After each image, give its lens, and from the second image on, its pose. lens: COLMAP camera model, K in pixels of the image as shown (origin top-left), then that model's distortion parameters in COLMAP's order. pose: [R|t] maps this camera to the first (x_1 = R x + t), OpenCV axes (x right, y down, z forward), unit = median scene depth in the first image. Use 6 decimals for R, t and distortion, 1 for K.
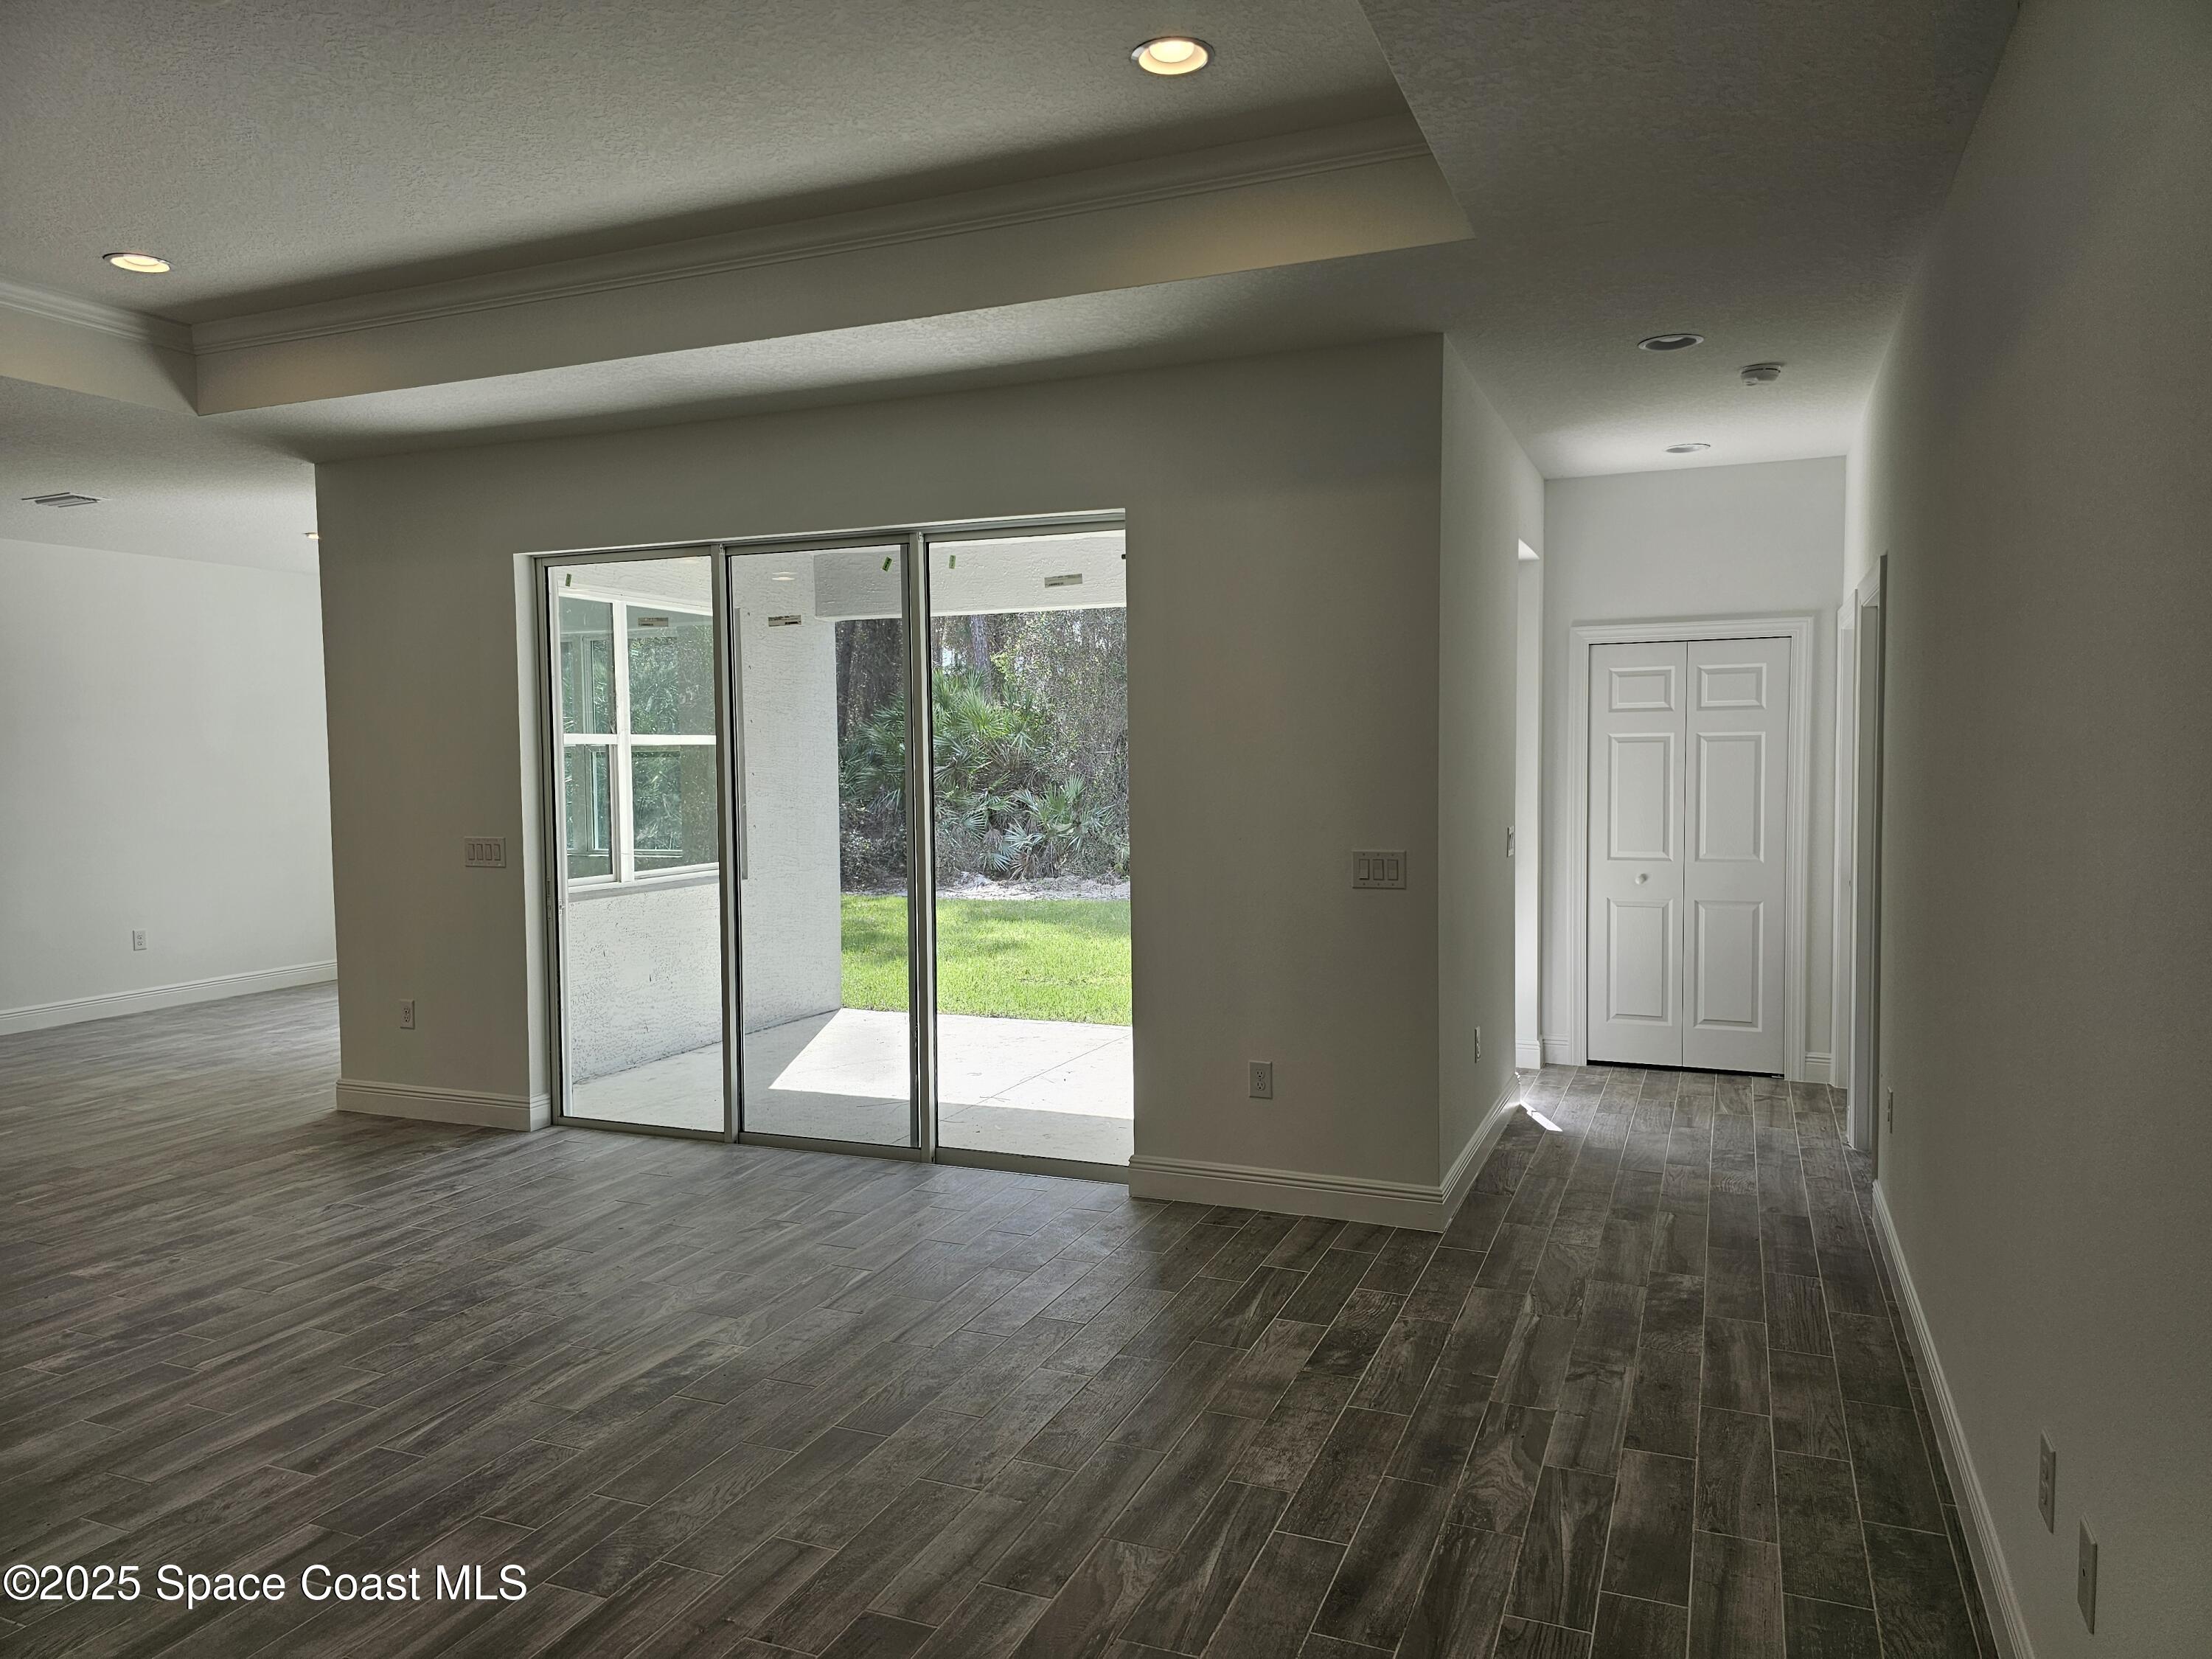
lens RADIAL K [[1478.8, 0, 1122.3], [0, 1478.8, 843.2], [0, 0, 1]] dist [0.037978, -0.037827]
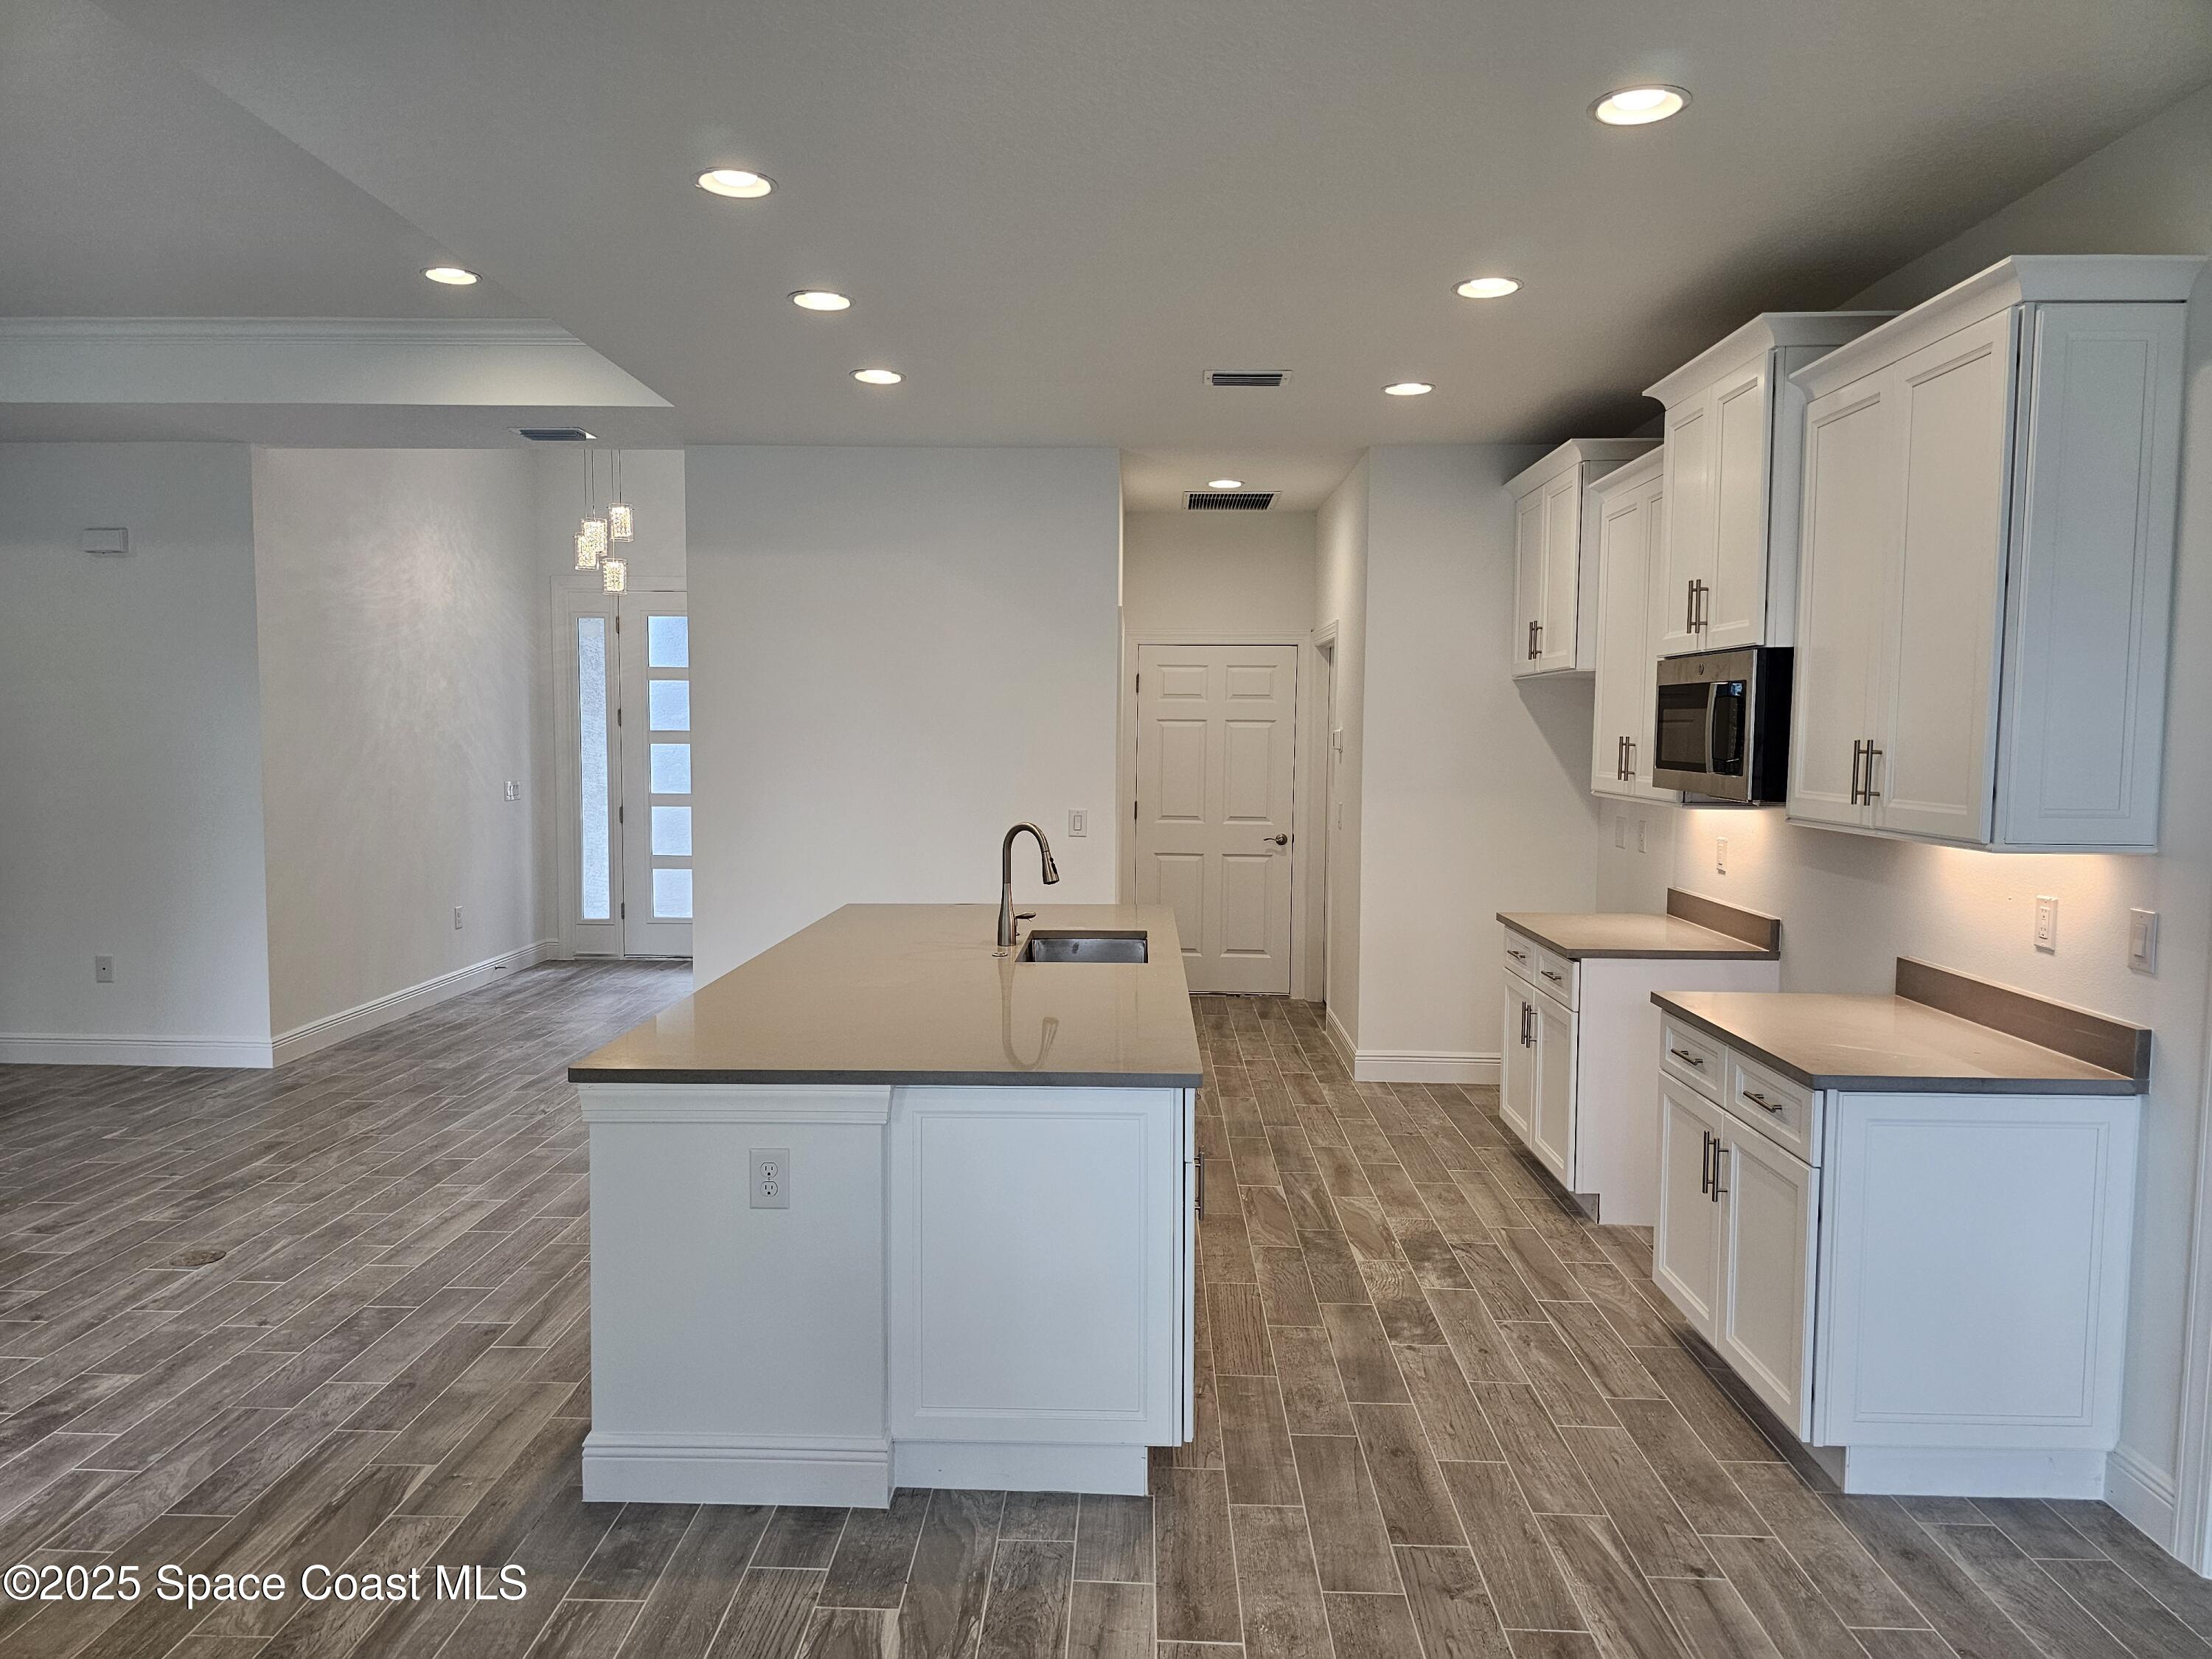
lens RADIAL K [[1478.8, 0, 1081.7], [0, 1478.8, 832.5], [0, 0, 1]] dist [0.037978, -0.037827]
pose [[-0.939655, 0.028271, -0.340953, -0.790776], [-0.018056, 0.991093, 0.131943, -0.097346], [0.341647, 0.130137, -0.930775, 1.620105]]
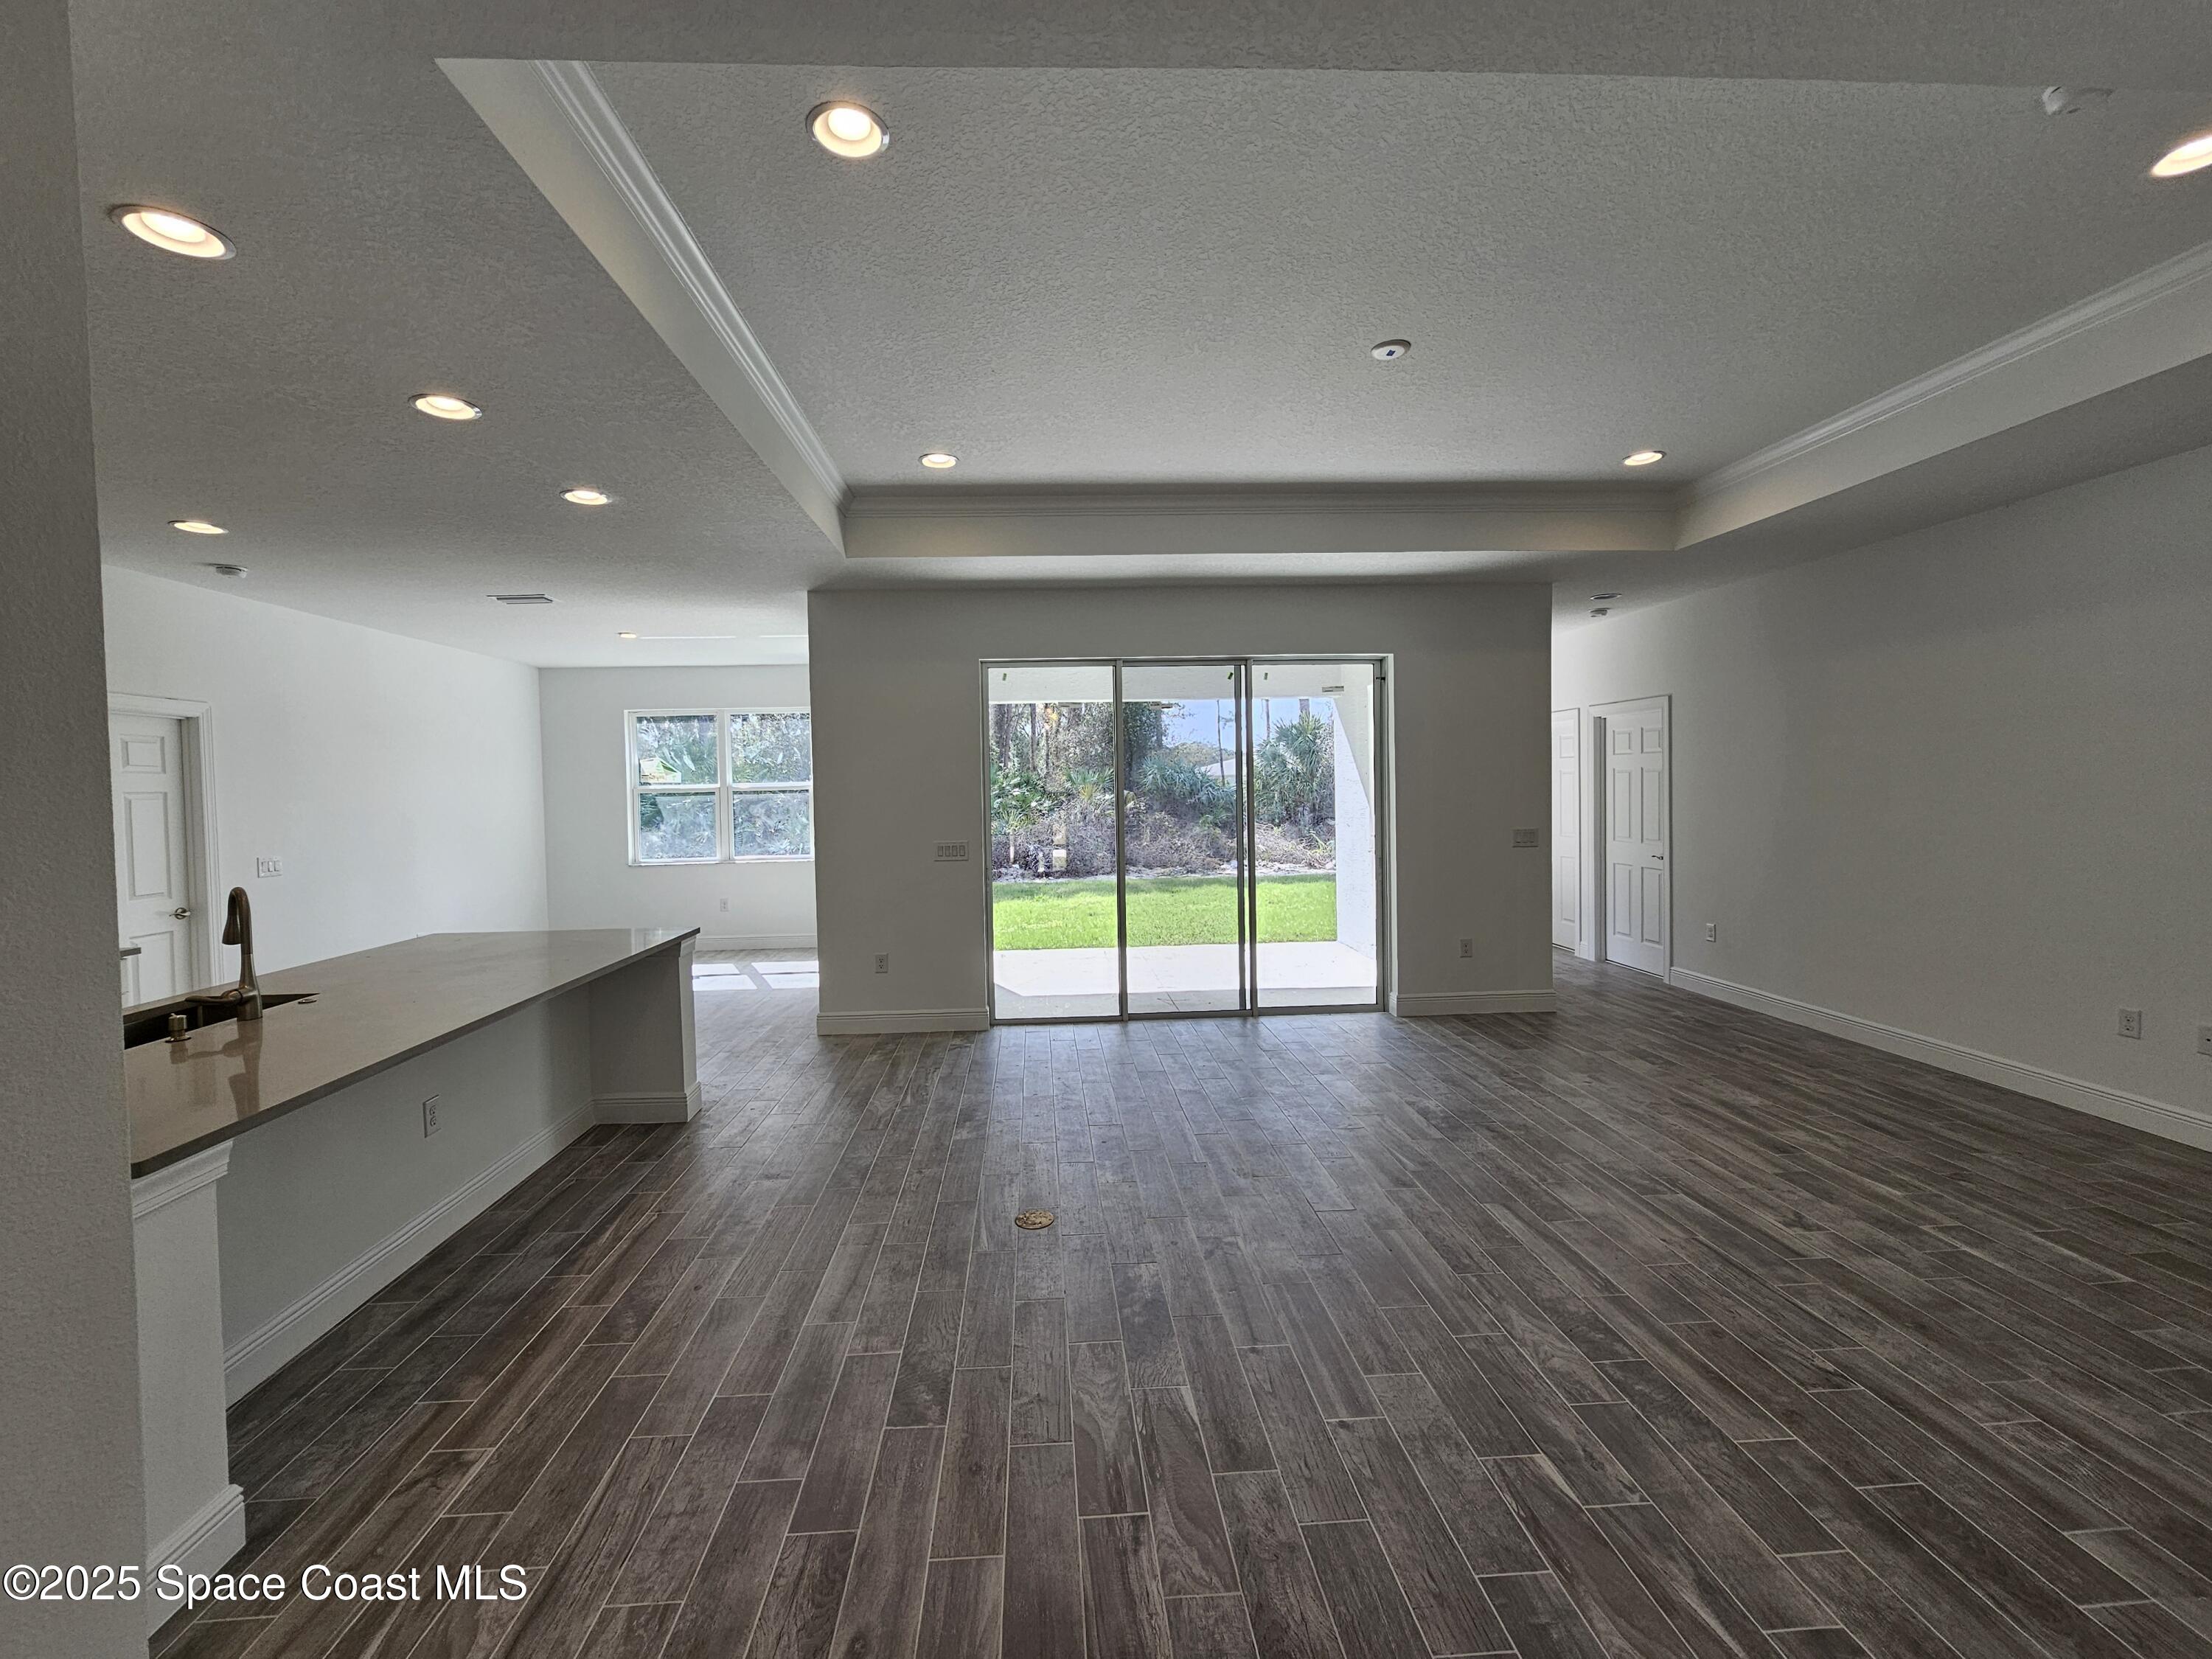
lens RADIAL K [[908.2, 0, 1081.2], [0, 908.2, 813.7], [0, 0, 1]] dist [-0.002825, -0.001155]
pose [[0.905699, -0.020668, 0.423417, -0.831696], [0.037580, 0.998793, -0.031633, 0.002505], [-0.422252, 0.044562, 0.905382, 0.112723]]
